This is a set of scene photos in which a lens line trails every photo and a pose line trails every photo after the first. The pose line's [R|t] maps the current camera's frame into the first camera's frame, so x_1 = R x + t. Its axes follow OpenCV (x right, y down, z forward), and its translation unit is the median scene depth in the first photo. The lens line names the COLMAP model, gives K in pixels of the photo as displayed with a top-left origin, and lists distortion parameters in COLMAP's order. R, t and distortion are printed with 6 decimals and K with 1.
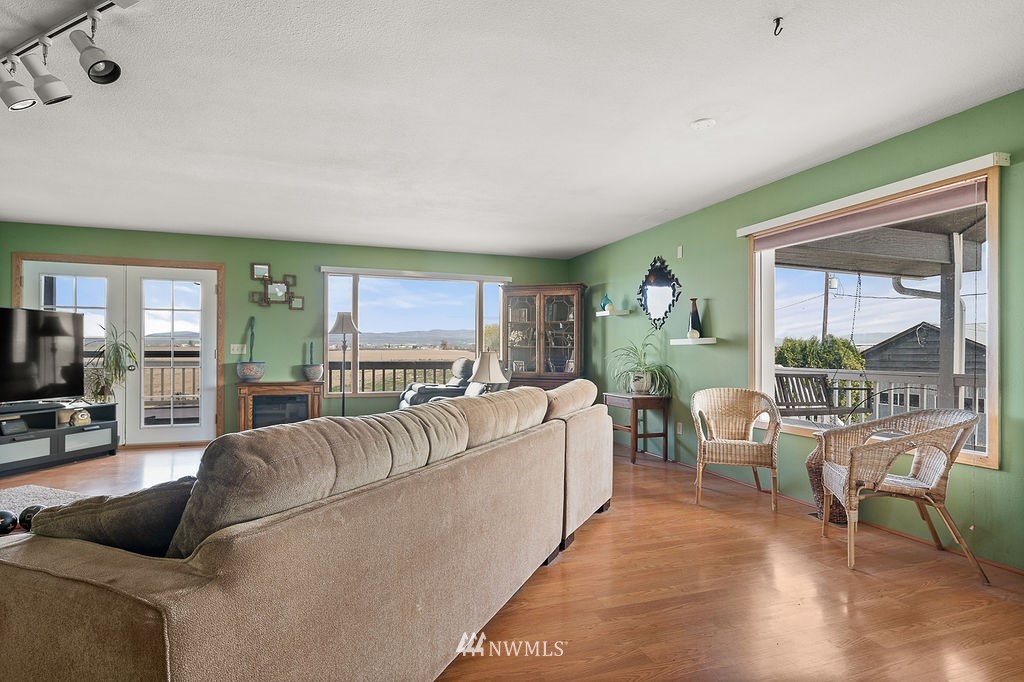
lens RADIAL K [[528.4, 0, 514.1], [0, 528.4, 346.6], [0, 0, 1]] dist [-0.004676, -0.000389]
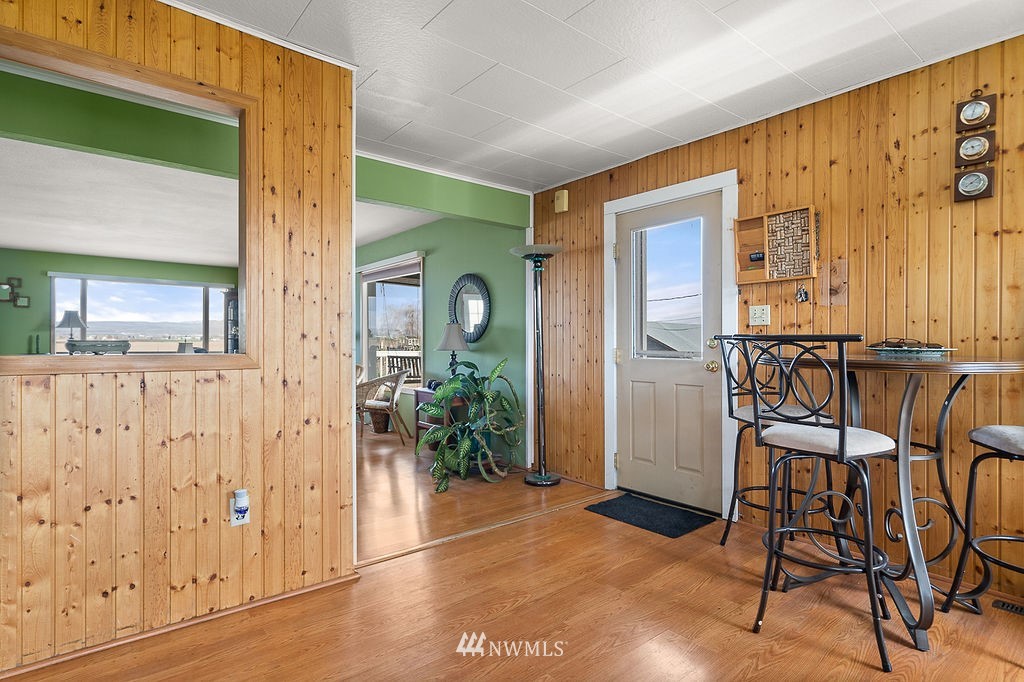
lens RADIAL K [[528.4, 0, 510.8], [0, 528.4, 341.1], [0, 0, 1]] dist [-0.004676, -0.000389]
pose [[0.932725, -0.001990, 0.360584, 0.171770], [0.001546, 0.999998, 0.001519, 0.005185], [-0.360586, -0.000859, 0.932726, -0.460182]]
